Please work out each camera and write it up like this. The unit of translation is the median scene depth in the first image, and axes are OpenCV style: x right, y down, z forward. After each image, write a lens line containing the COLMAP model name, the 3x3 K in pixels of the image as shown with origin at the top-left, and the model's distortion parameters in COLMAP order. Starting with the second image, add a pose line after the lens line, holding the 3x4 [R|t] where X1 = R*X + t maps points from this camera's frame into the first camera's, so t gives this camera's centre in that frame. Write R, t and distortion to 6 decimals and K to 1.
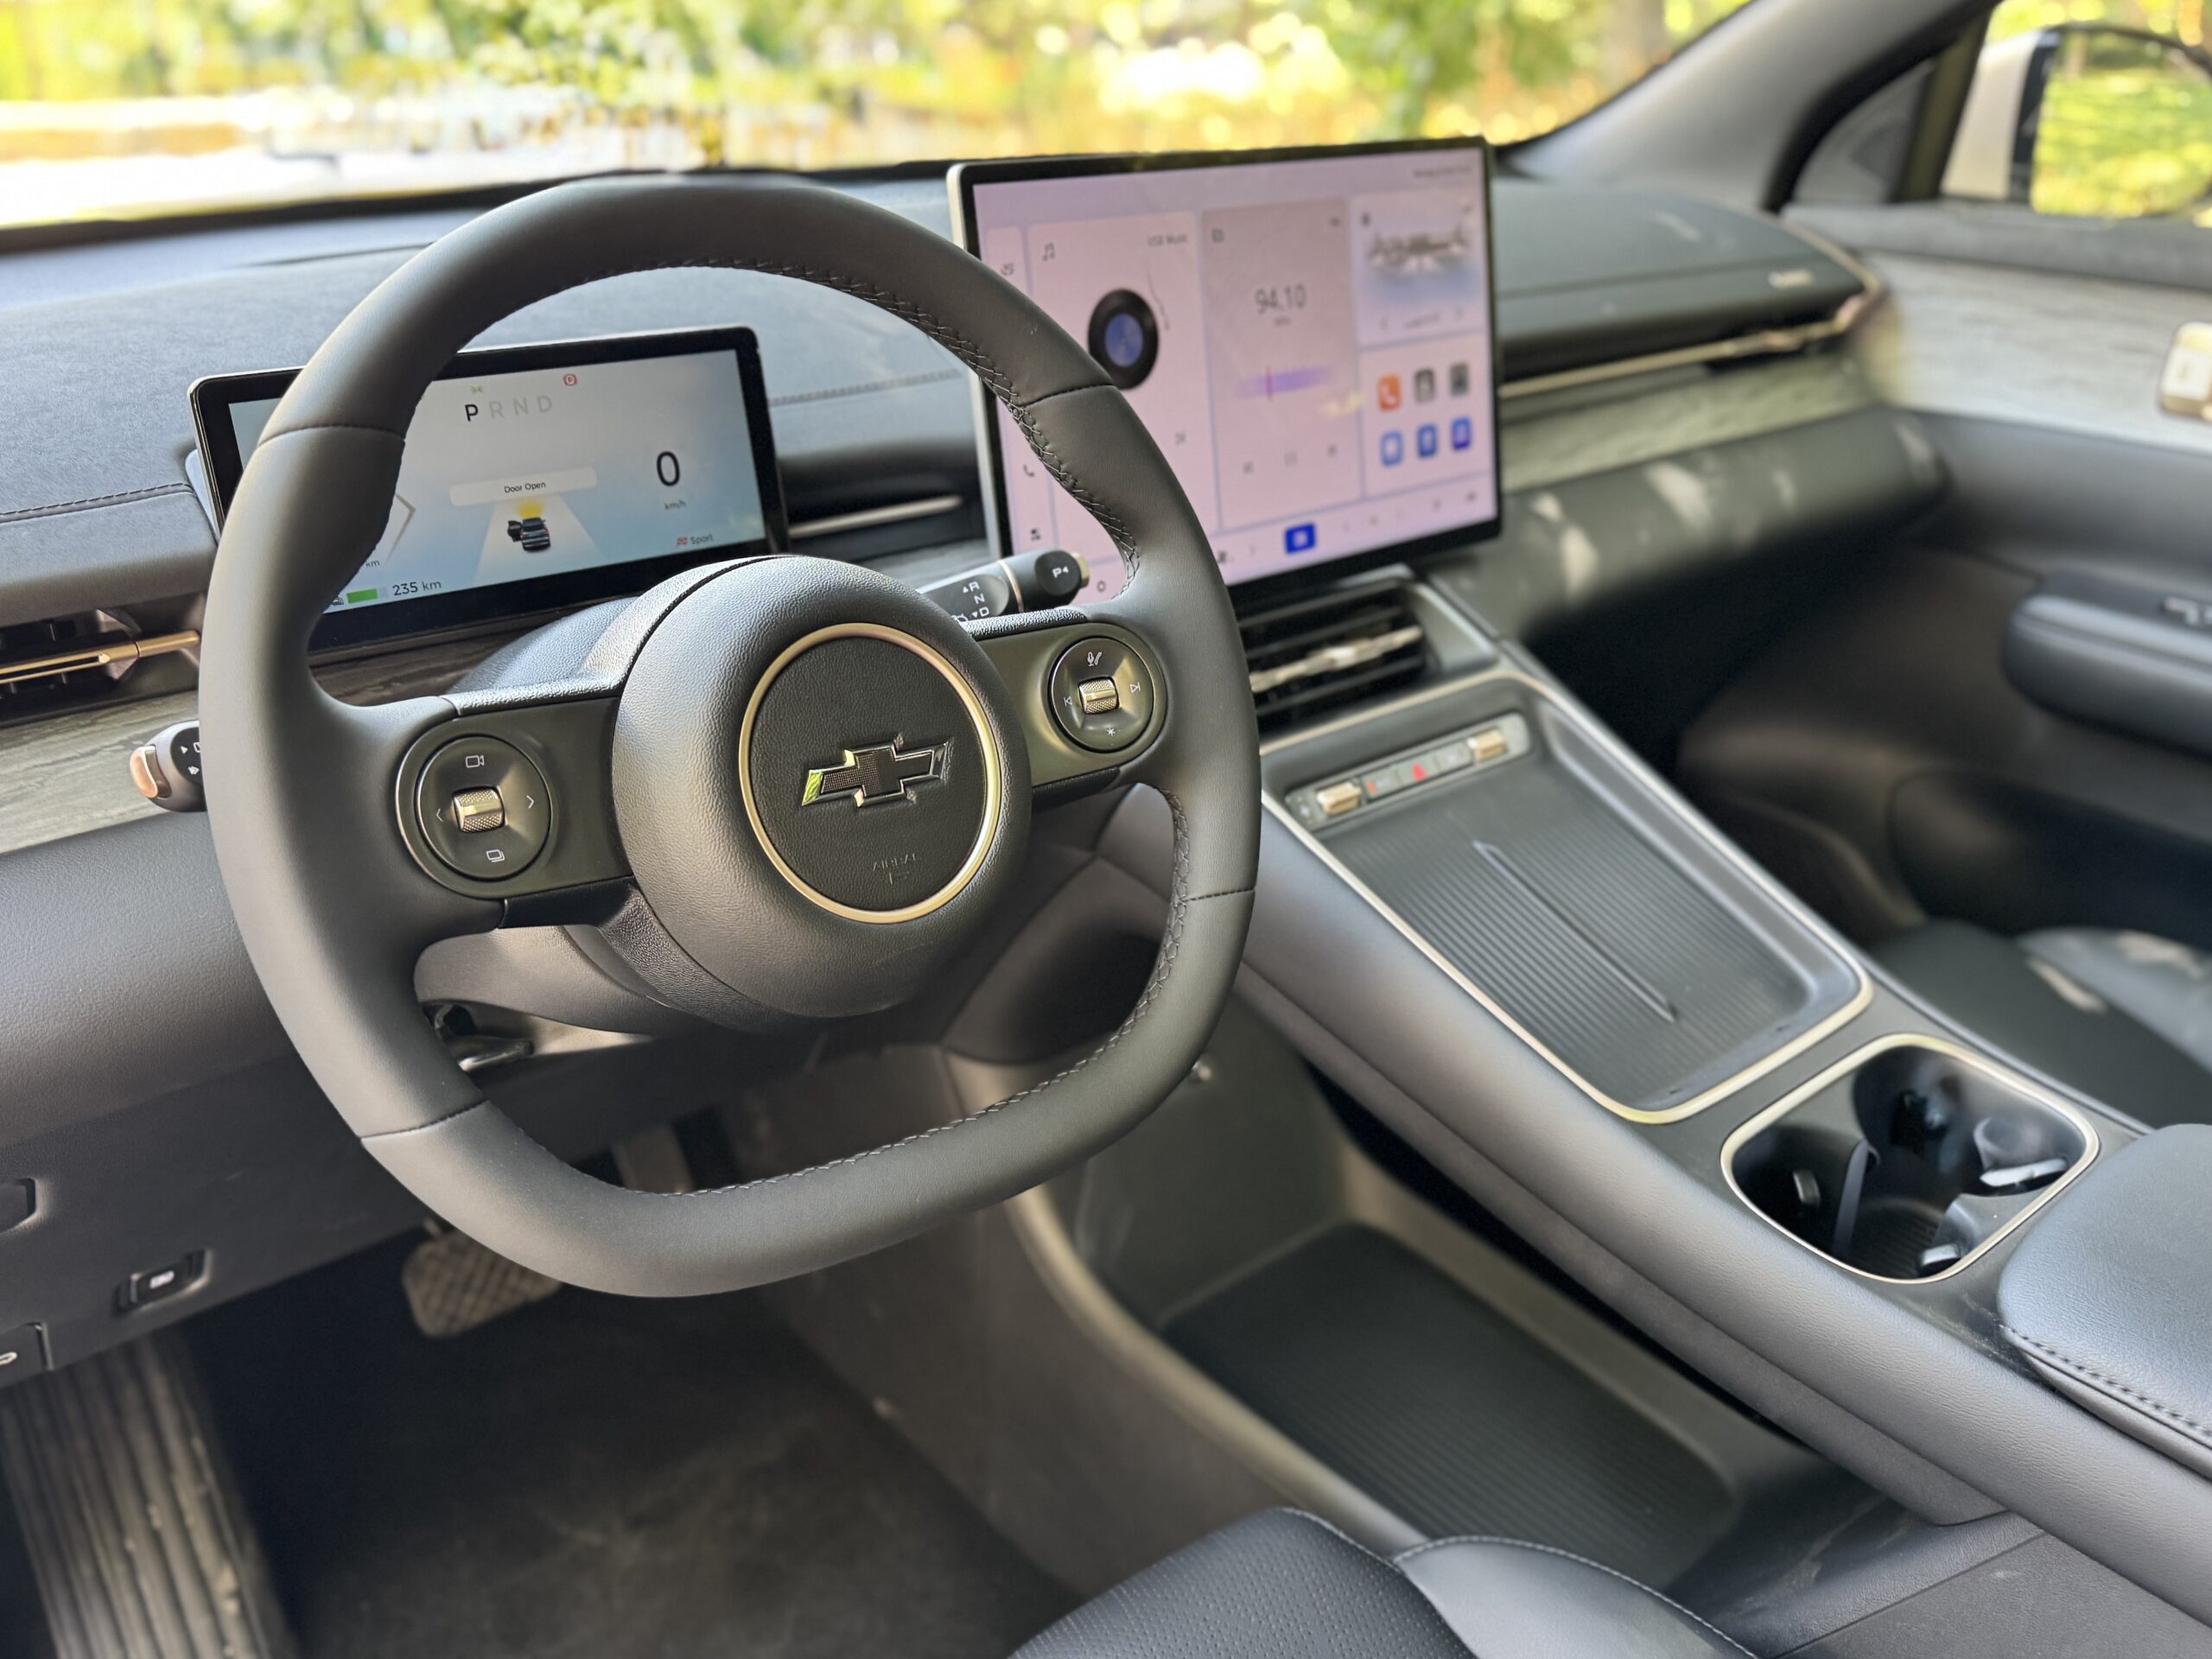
lens RADIAL K [[1791.7, 0, 1106.0], [0, 1791.7, 829.5], [0, 0, 1]] dist [0.169725, -0.394362]
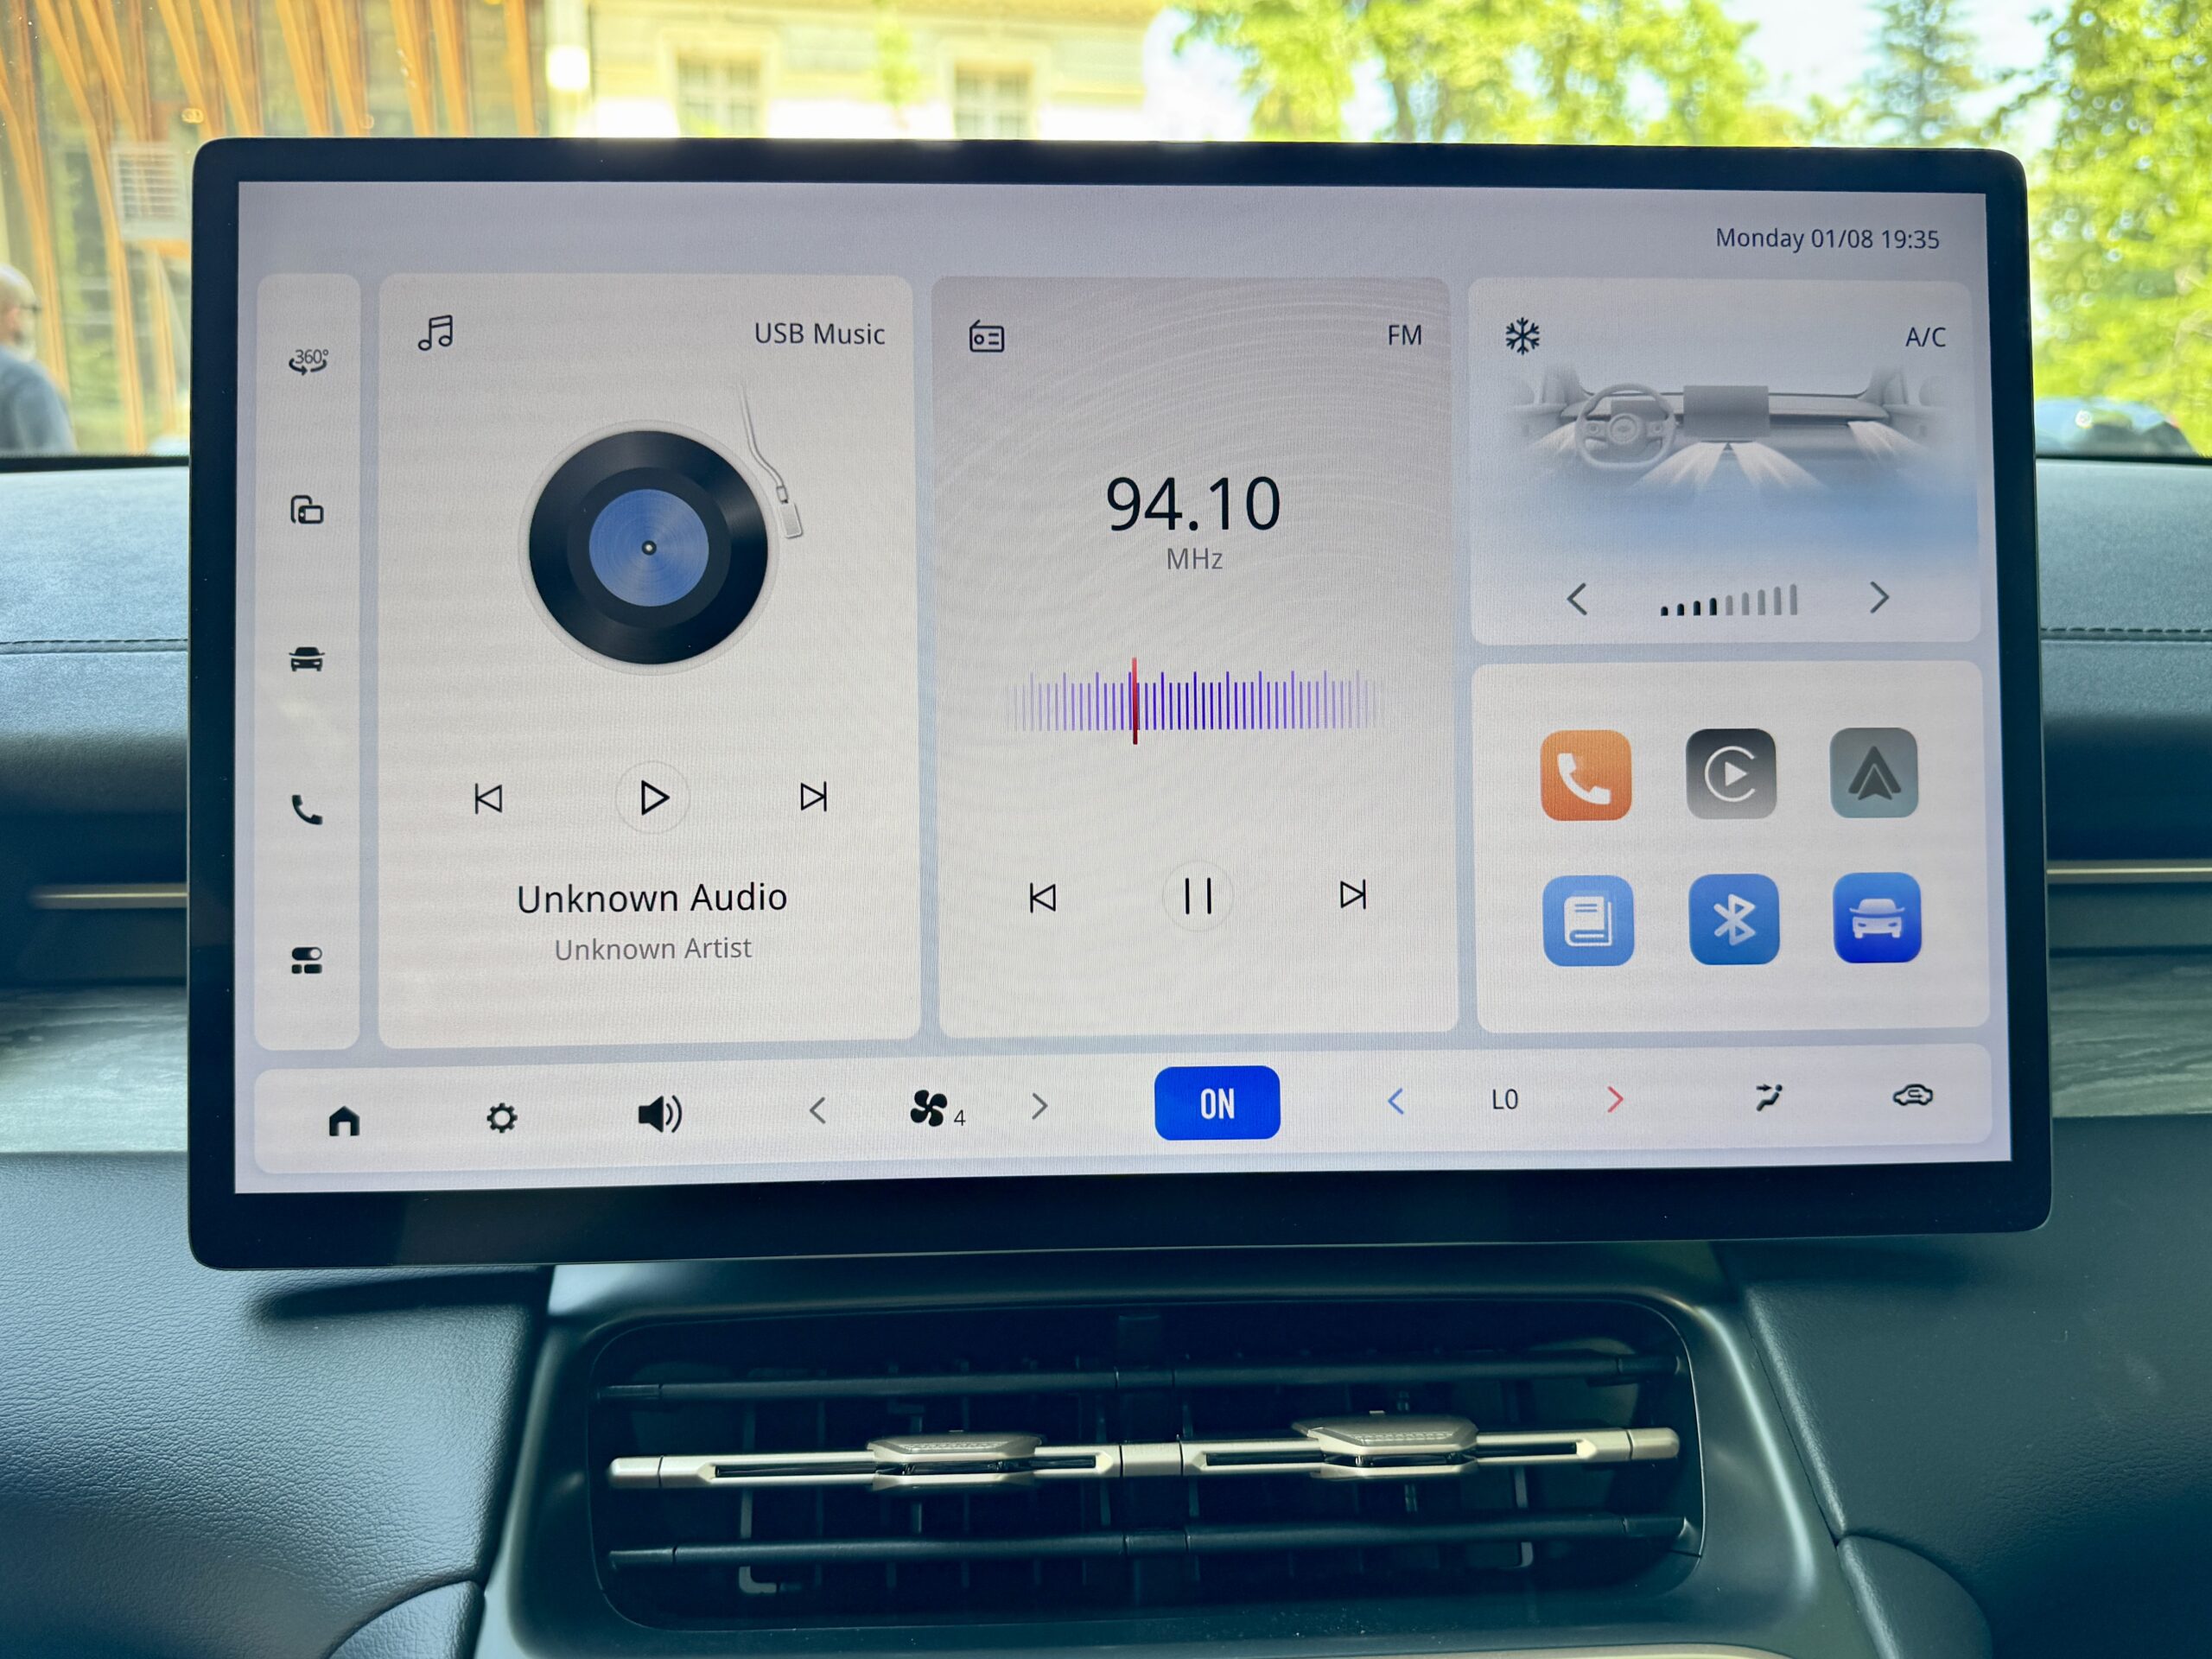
lens RADIAL K [[1791.7, 0, 1106.0], [0, 1791.7, 829.5], [0, 0, 1]] dist [0.169725, -0.394362]
pose [[0.787504, 0.088499, -0.609922, 0.315694], [-0.245119, 0.952973, -0.178212, -0.142558], [0.565468, 0.289846, 0.772163, 0.674146]]
